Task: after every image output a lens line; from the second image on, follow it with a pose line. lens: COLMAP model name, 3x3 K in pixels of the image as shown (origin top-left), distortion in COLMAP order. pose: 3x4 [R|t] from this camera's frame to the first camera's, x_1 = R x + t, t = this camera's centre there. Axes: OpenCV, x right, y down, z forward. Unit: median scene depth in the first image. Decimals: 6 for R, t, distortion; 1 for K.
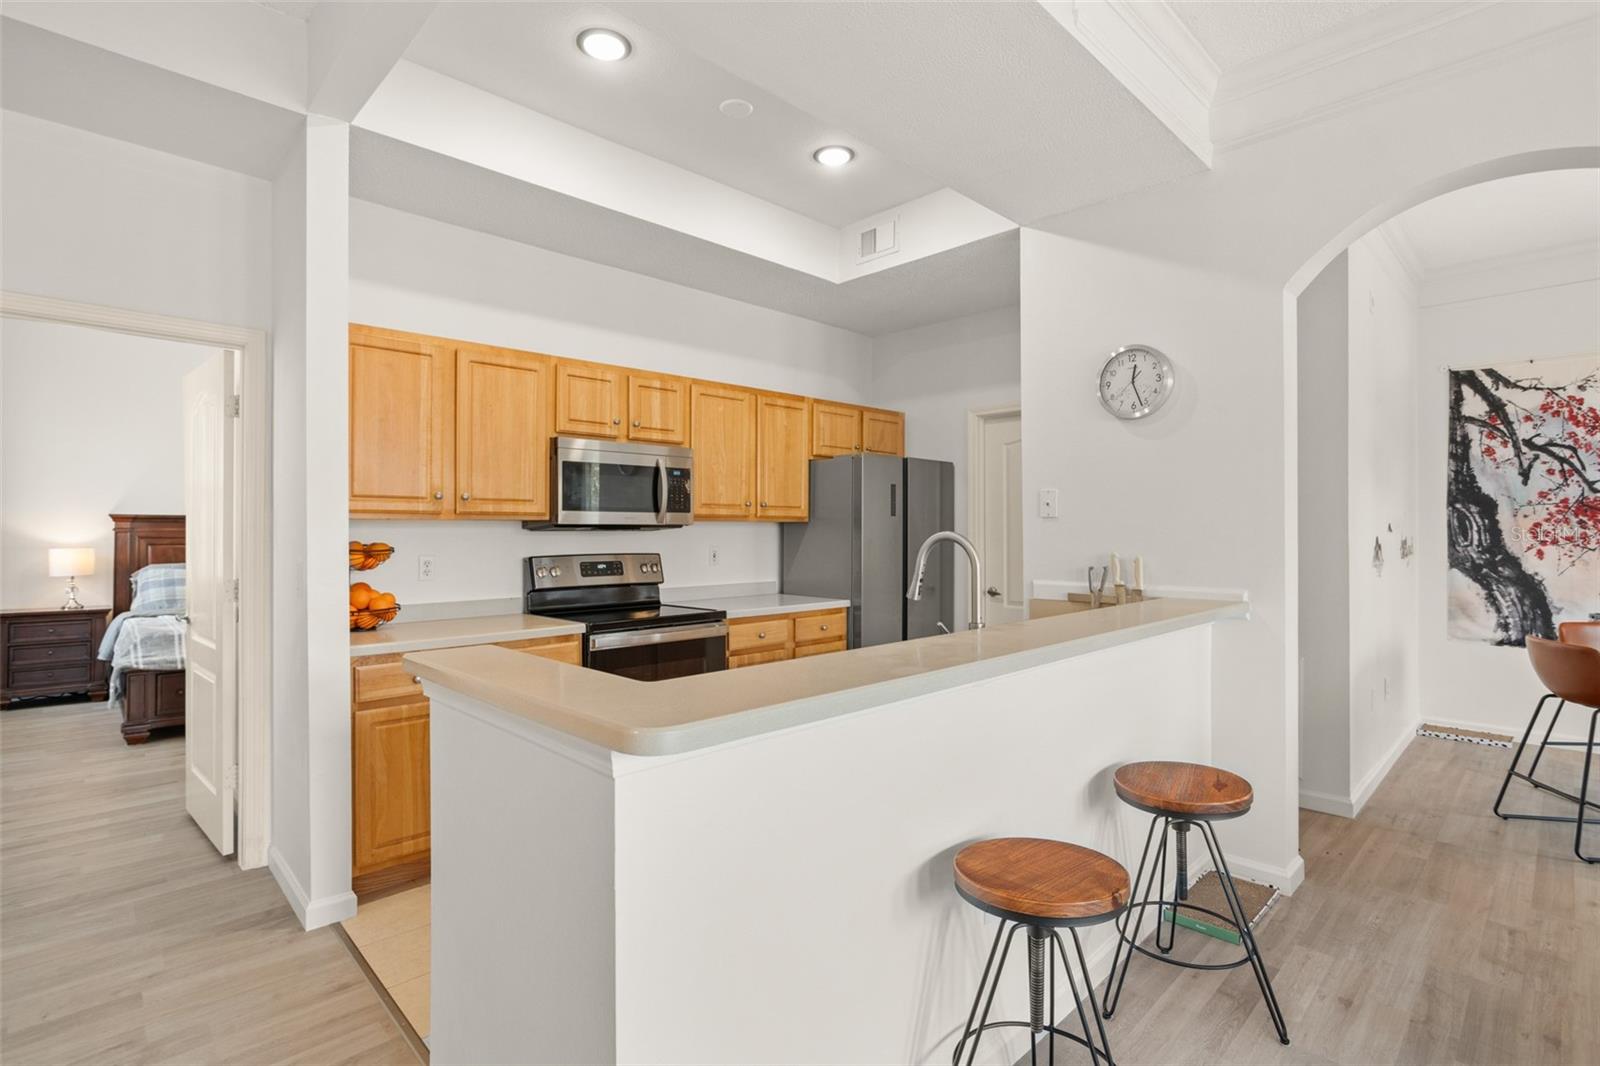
lens RADIAL K [[771.8, 0, 802.4], [0, 771.8, 534.5], [0, 0, 1]] dist [-0.003369, -0.000046]
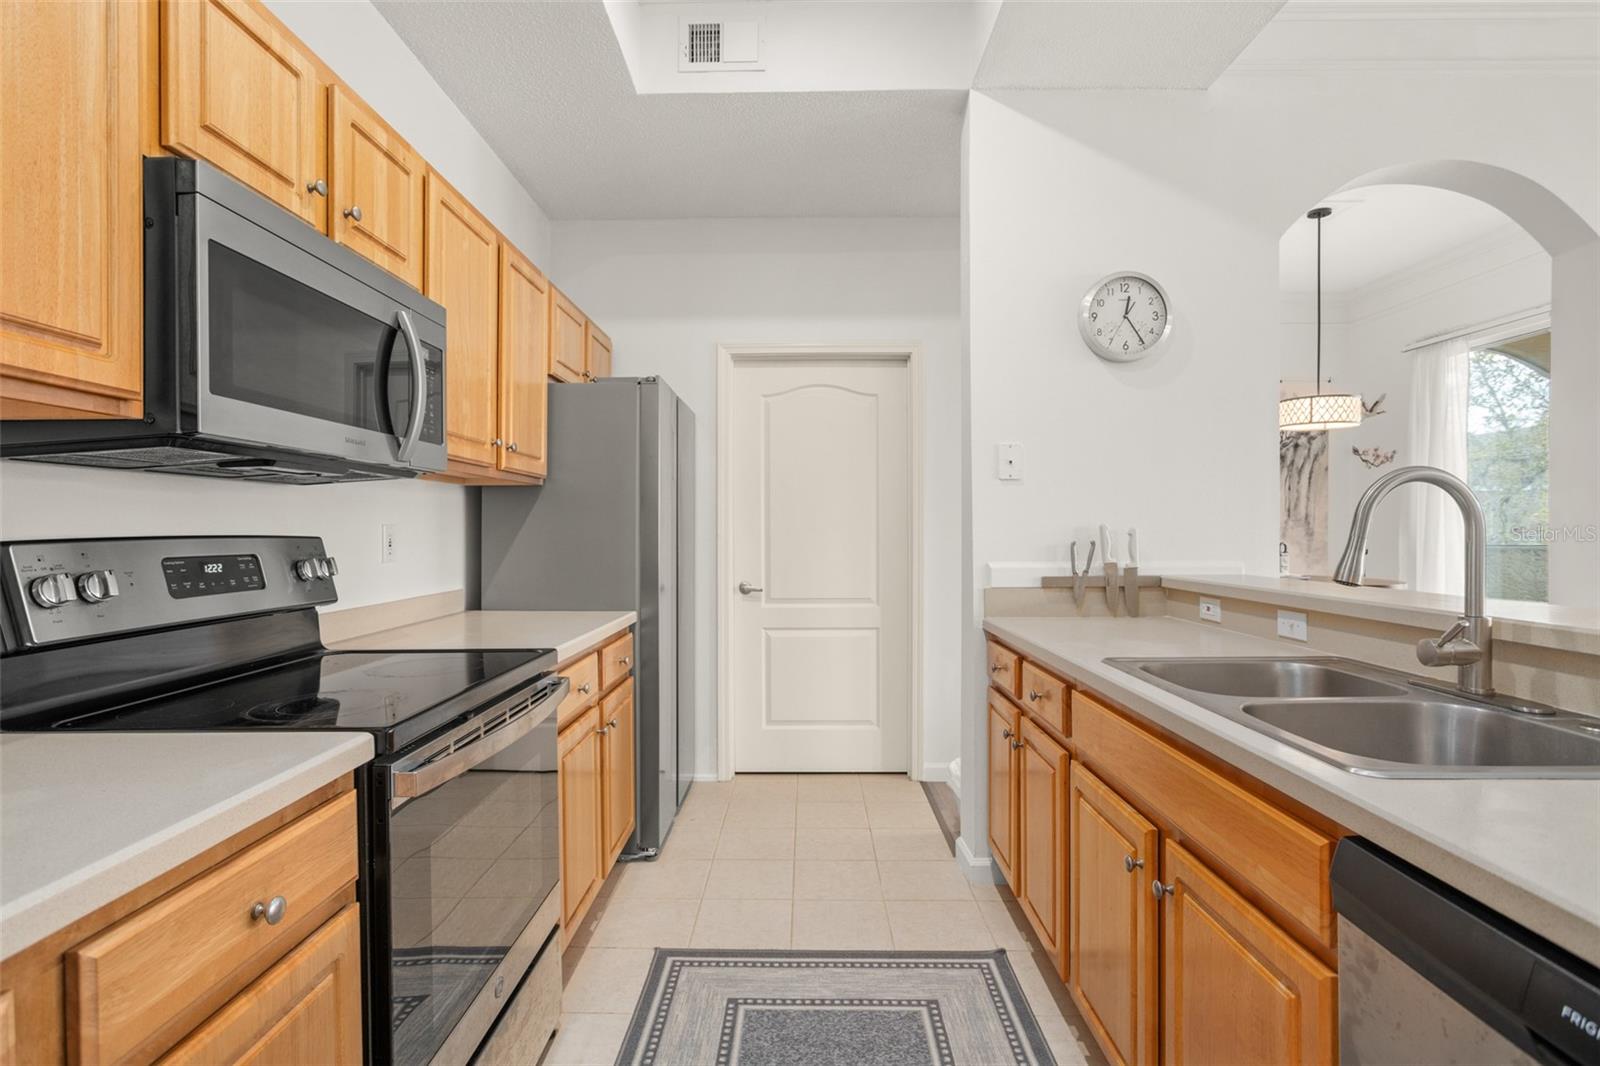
lens RADIAL K [[771.8, 0, 798.1], [0, 771.8, 525.1], [0, 0, 1]] dist [-0.003369, -0.000046]
pose [[0.706756, 0.002520, 0.707453, -0.366253], [0.005990, 0.999936, -0.009547, 0.028775], [-0.707432, 0.010985, 0.706696, 0.604085]]
